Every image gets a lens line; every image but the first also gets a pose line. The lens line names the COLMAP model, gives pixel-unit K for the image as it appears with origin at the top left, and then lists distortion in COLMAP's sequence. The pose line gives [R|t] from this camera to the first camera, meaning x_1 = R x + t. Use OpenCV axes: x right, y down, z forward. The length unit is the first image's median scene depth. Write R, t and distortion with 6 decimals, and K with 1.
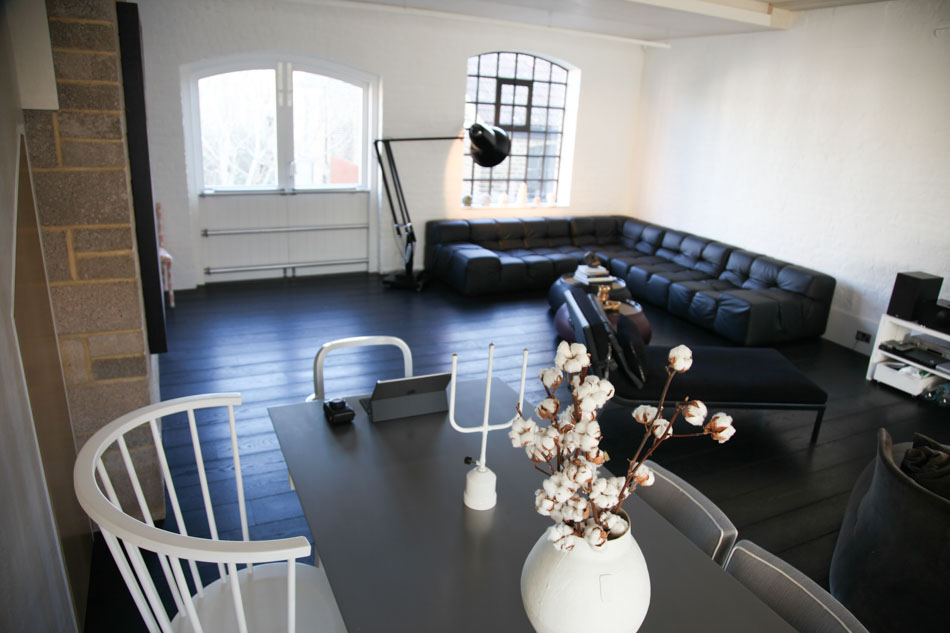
lens RADIAL K [[641.3, 0, 475.0], [0, 641.3, 316.5], [0, 0, 1]] dist [-0.121014, 0.063654]
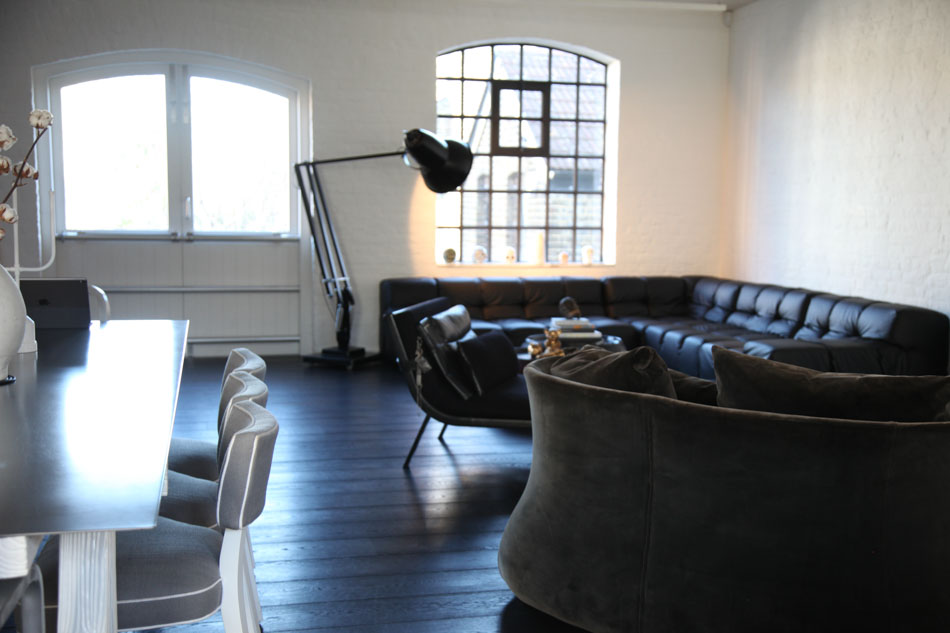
lens RADIAL K [[1151.1, 0, 475.0], [0, 1151.1, 316.5], [0, 0, 1]] dist [0.121623, -0.022313]
pose [[0.975481, -0.023777, -0.218796, 0.296838], [-0.026561, 0.974162, -0.224282, 0.167448], [0.218476, 0.224594, 0.949645, -0.165410]]
